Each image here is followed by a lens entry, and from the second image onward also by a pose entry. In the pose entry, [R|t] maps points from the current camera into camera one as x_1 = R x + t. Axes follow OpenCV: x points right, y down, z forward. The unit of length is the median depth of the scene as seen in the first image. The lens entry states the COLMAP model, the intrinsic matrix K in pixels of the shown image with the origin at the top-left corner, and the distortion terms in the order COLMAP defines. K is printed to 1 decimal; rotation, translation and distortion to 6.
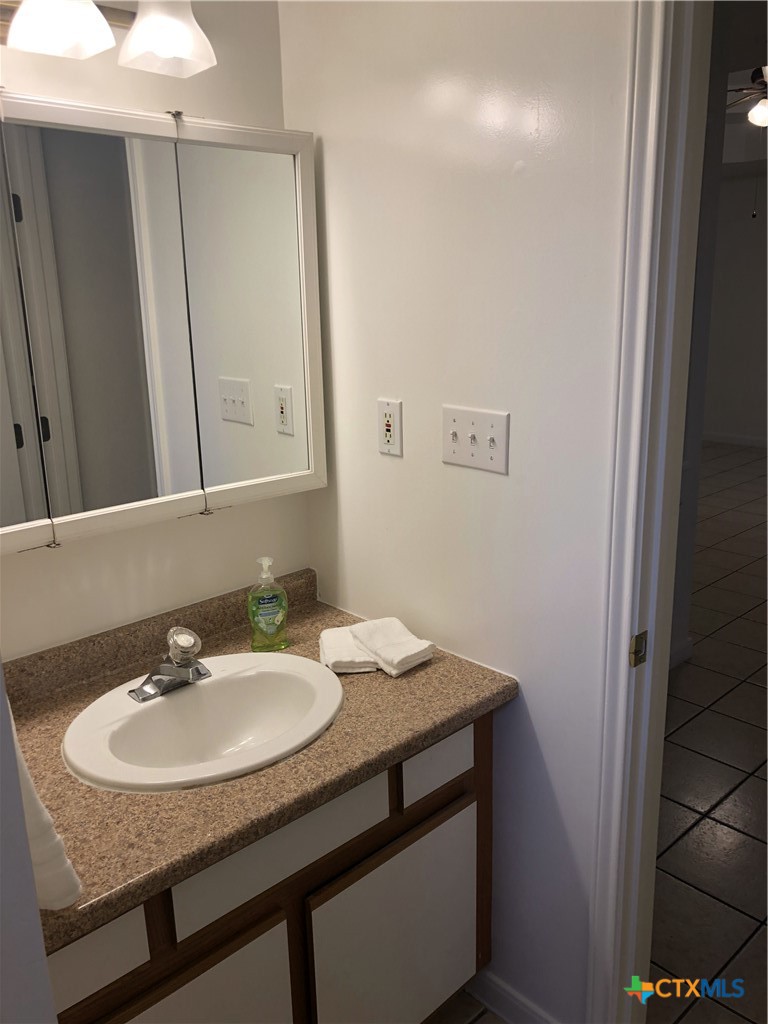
lens RADIAL K [[846.4, 0, 386.9], [0, 846.4, 508.0], [0, 0, 1]] dist [0.002585, 0.010367]
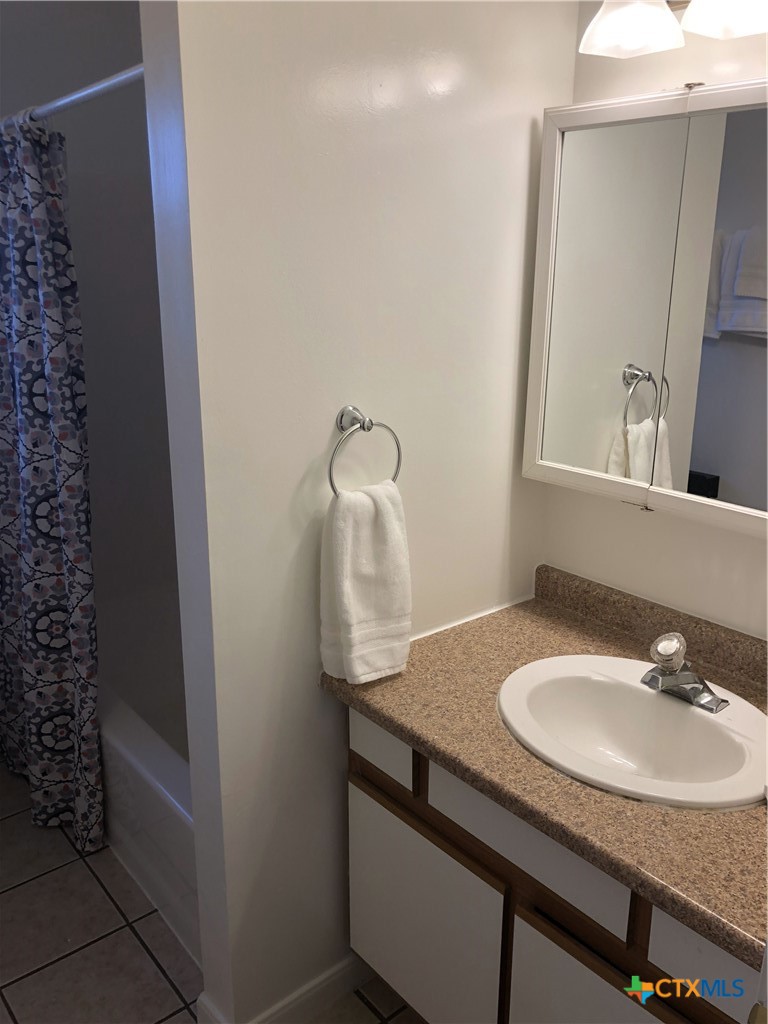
lens RADIAL K [[846.4, 0, 388.3], [0, 846.4, 514.7], [0, 0, 1]] dist [0.002585, 0.010367]
pose [[-0.054260, 0.317859, -0.946584, 0.648059], [-0.264461, 0.909553, 0.320583, -0.205857], [0.962869, 0.267729, 0.034709, 0.644394]]
